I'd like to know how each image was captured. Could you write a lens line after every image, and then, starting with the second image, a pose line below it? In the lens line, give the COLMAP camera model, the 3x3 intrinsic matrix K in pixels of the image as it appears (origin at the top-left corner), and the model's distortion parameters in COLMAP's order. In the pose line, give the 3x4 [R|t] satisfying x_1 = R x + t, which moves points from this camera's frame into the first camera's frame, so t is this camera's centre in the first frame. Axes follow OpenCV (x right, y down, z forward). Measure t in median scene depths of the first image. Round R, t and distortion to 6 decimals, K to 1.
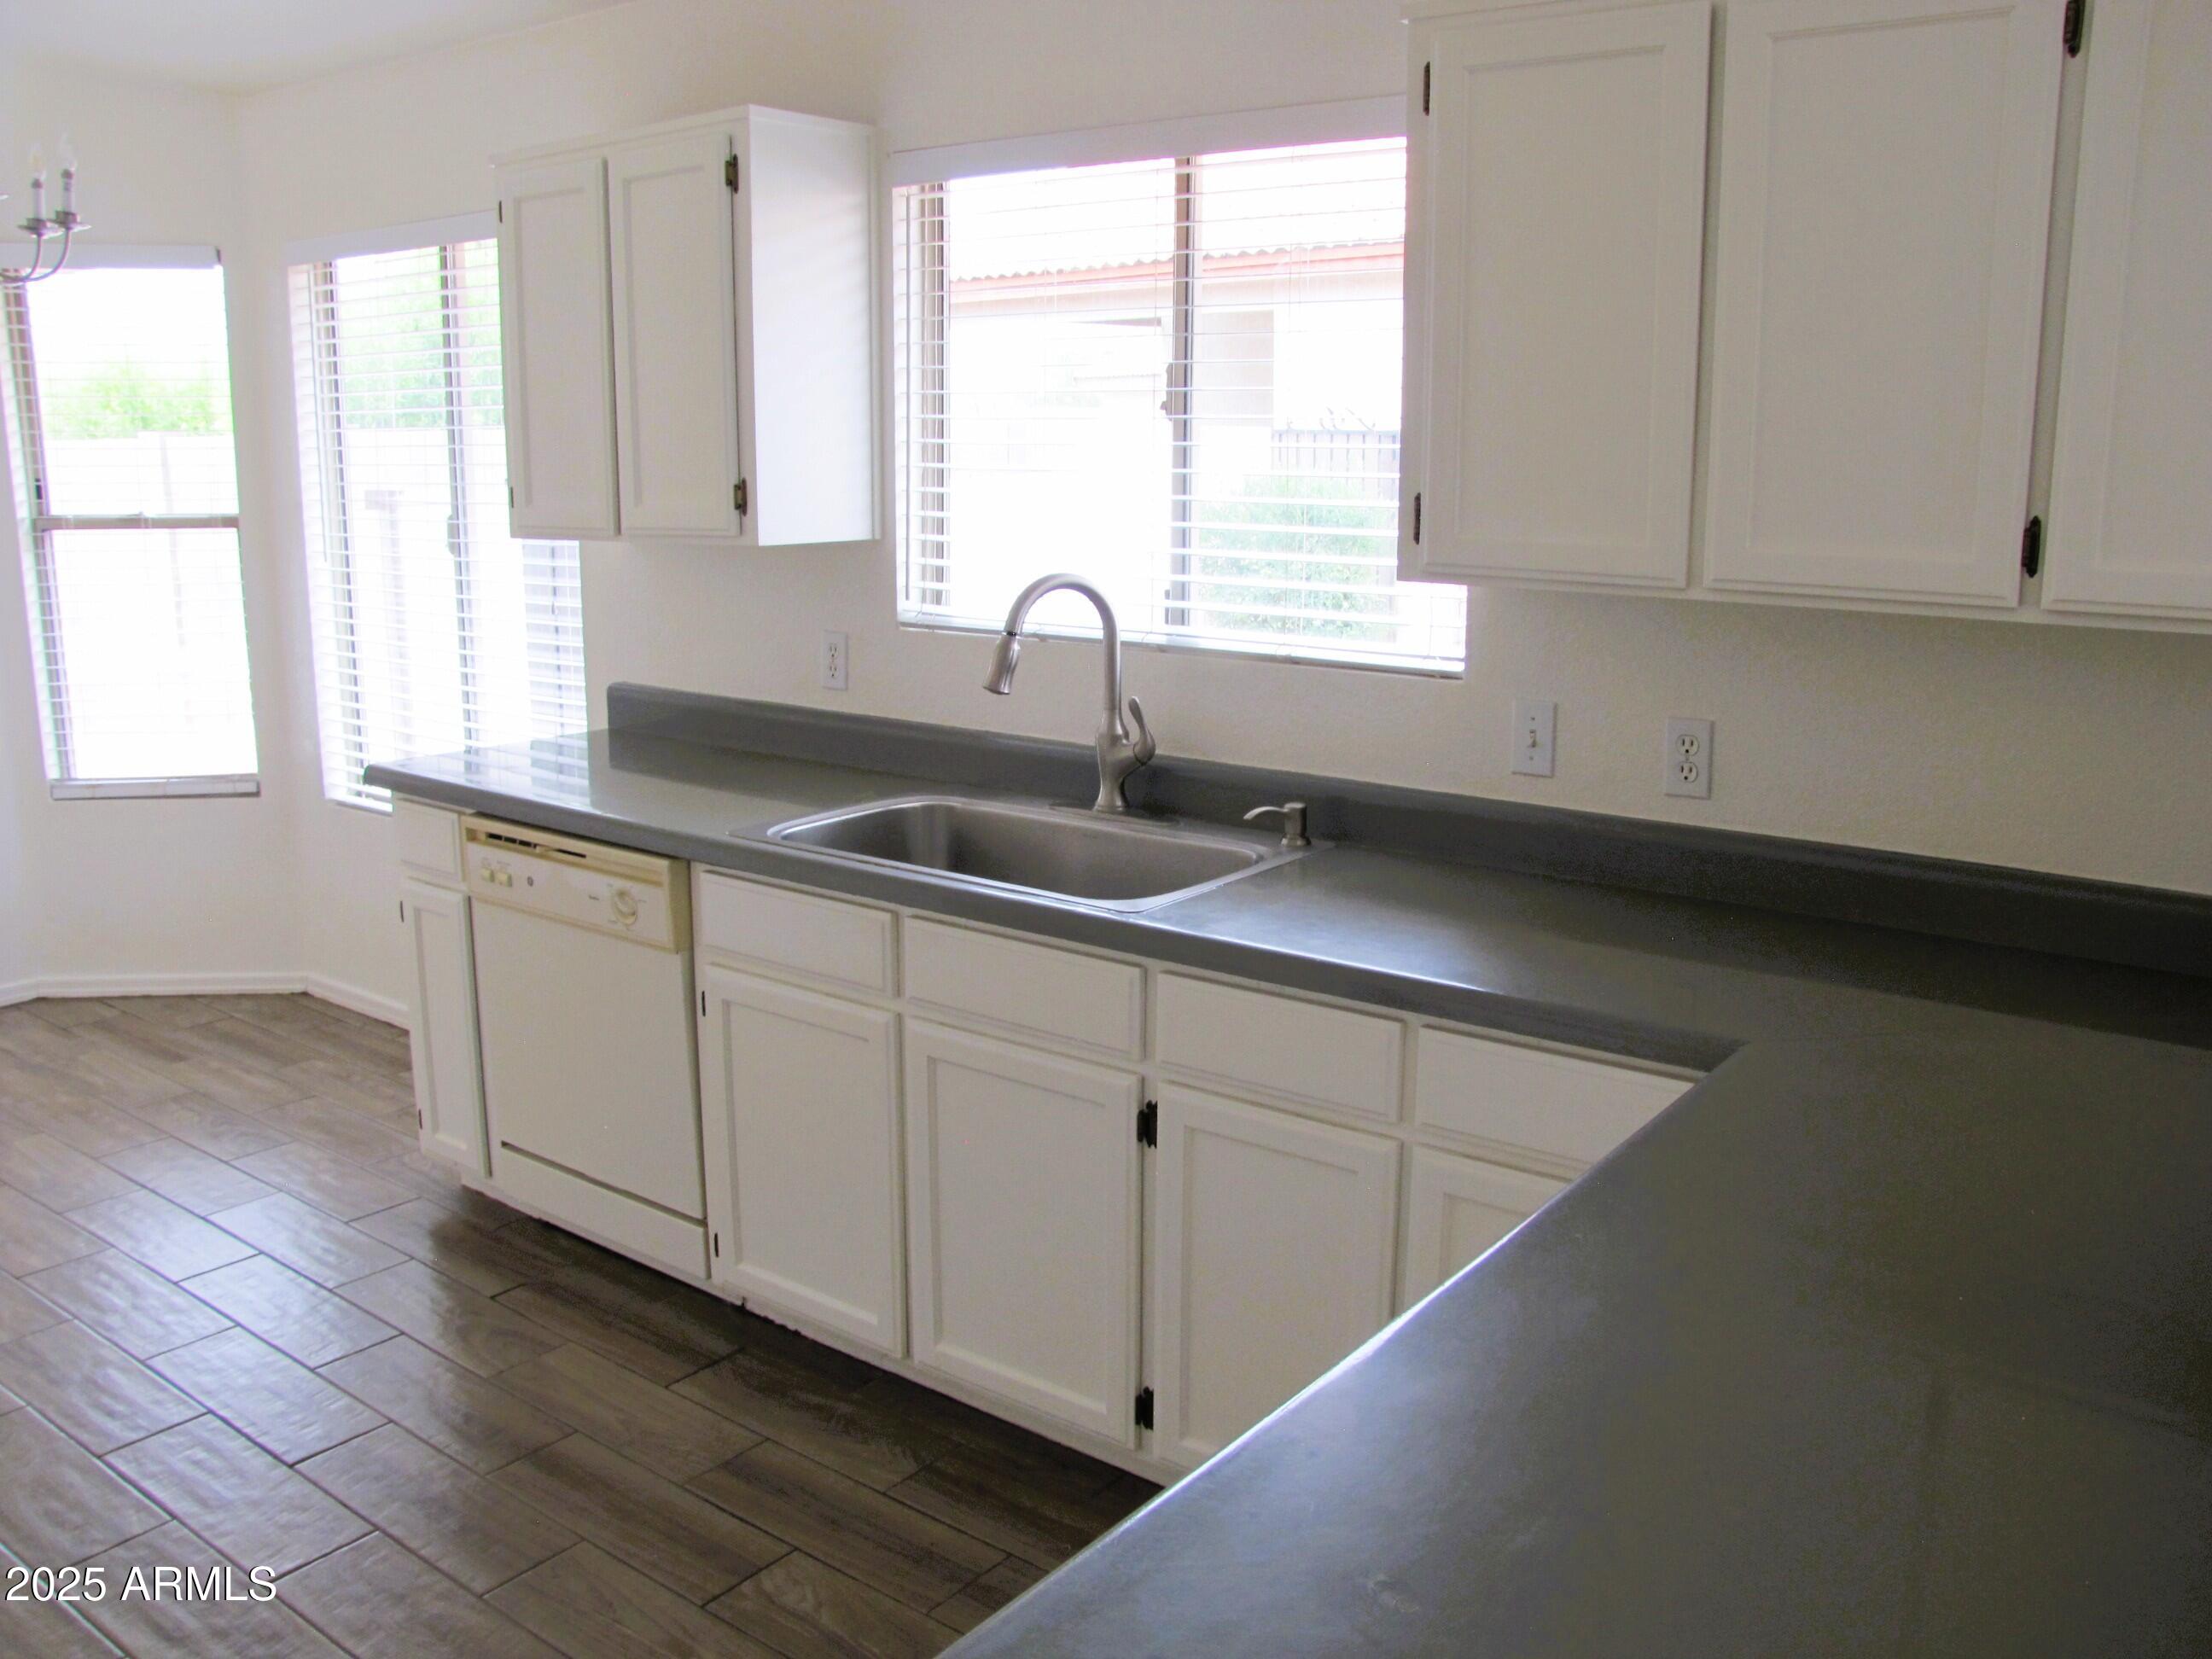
lens RADIAL K [[1846.6, 0, 1111.3], [0, 1846.6, 790.6], [0, 0, 1]] dist [-0.097488, 0.046491]
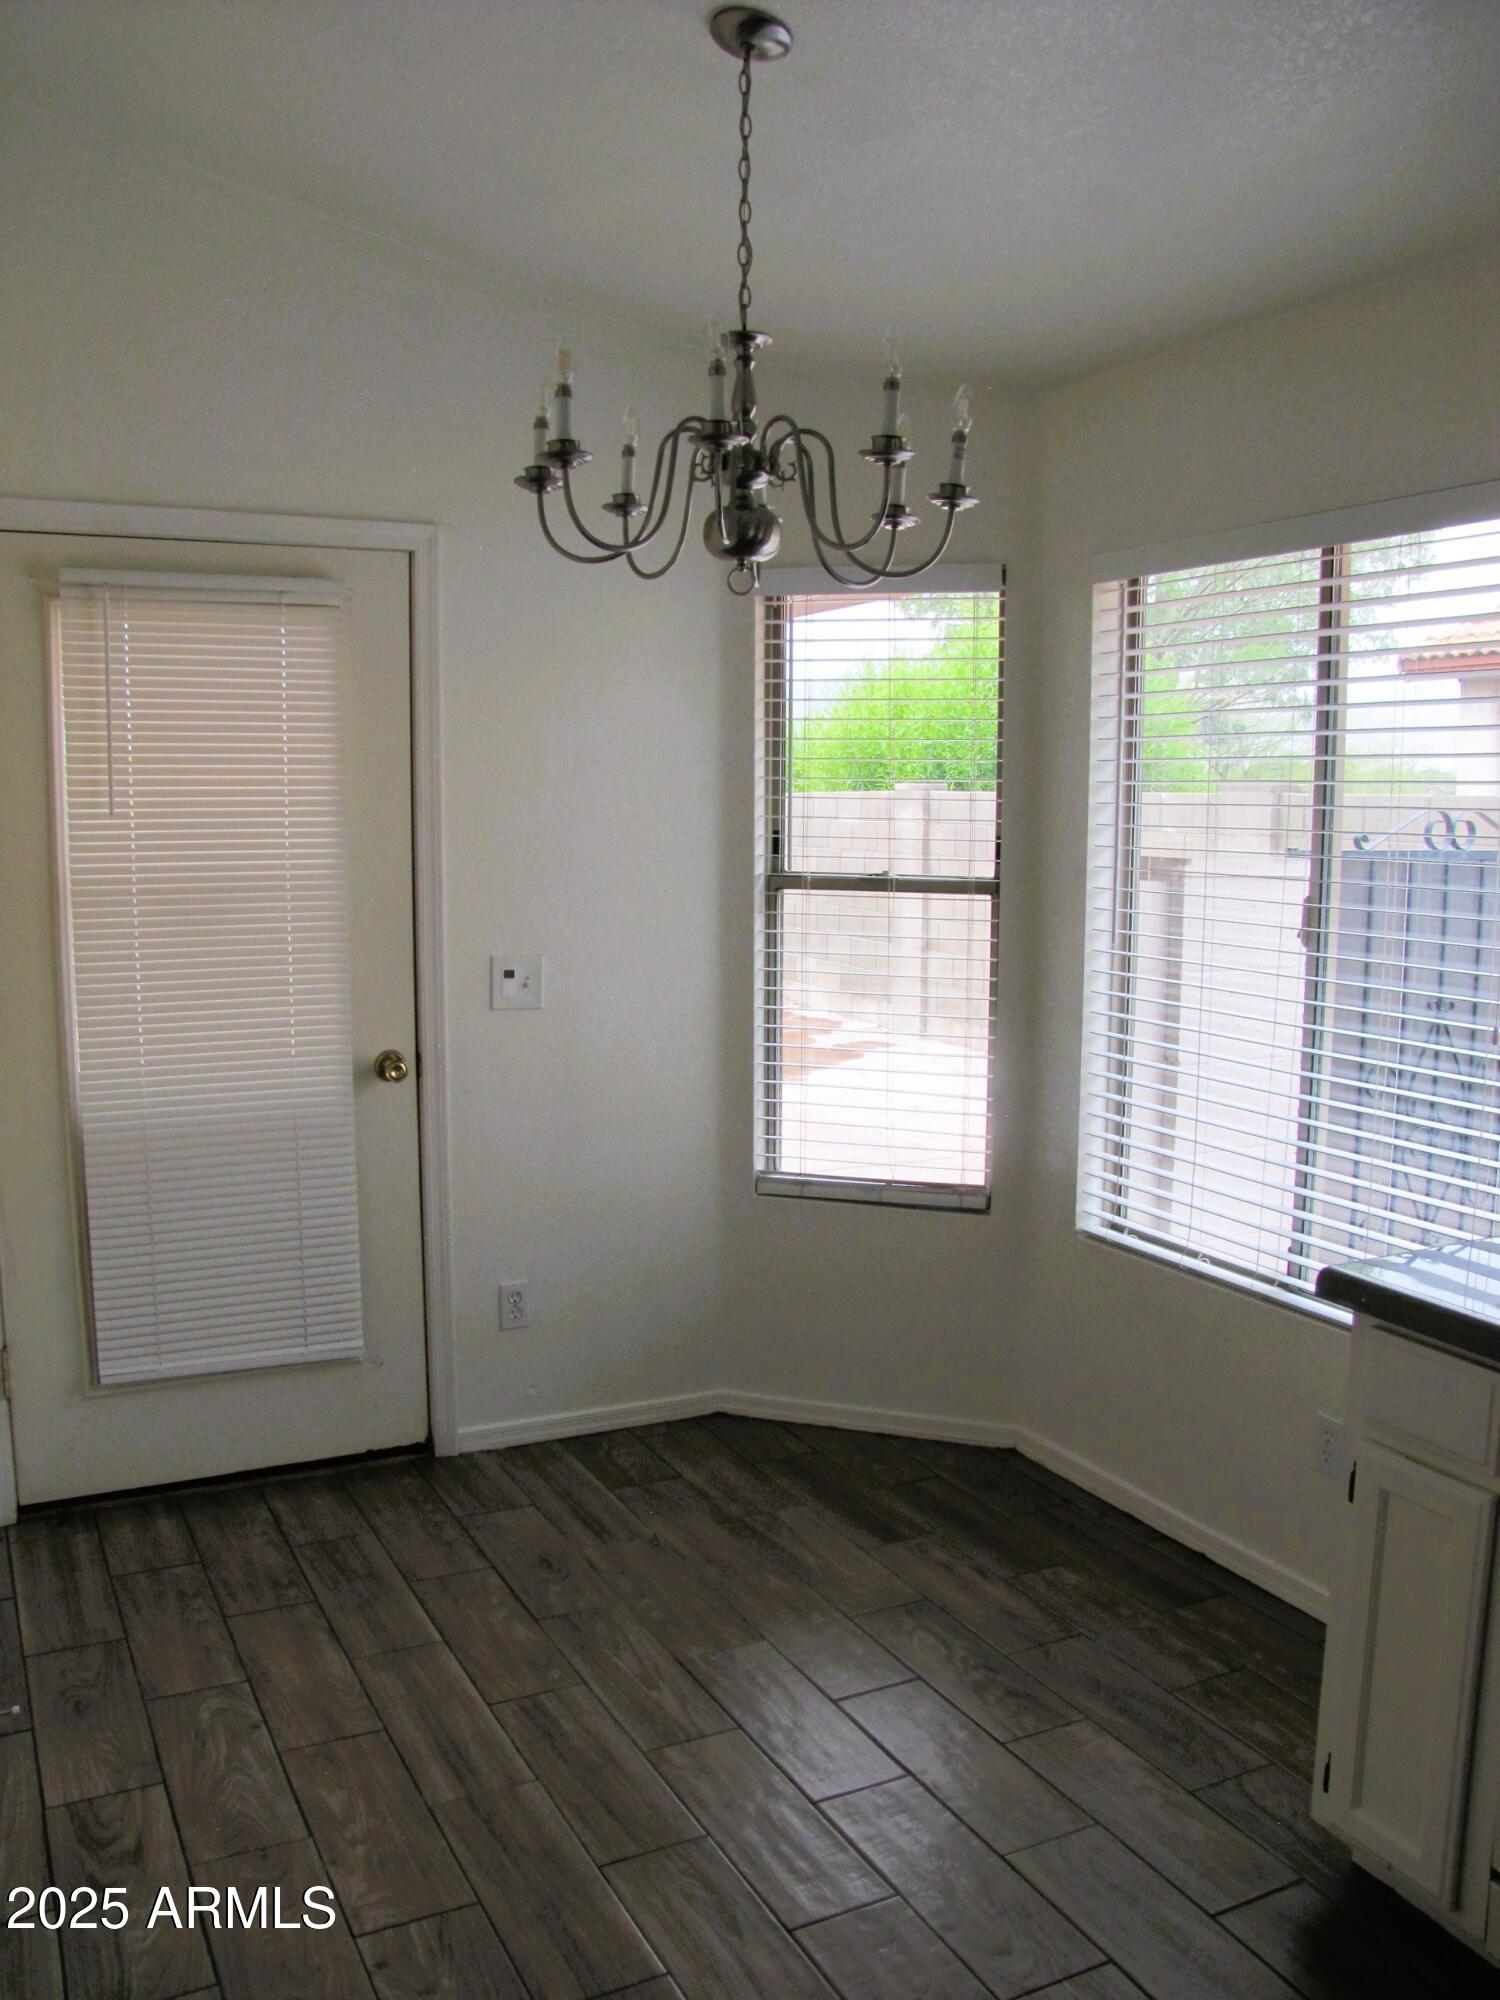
lens RADIAL K [[1669.6, 0, 751.3], [0, 1669.6, 1004.6], [0, 0, 1]] dist [-0.097488, 0.046491]
pose [[0.907714, 0.058191, -0.415536, -0.267606], [-0.086291, 0.995057, -0.049153, -0.048164], [0.410621, 0.080474, 0.908248, 0.259670]]
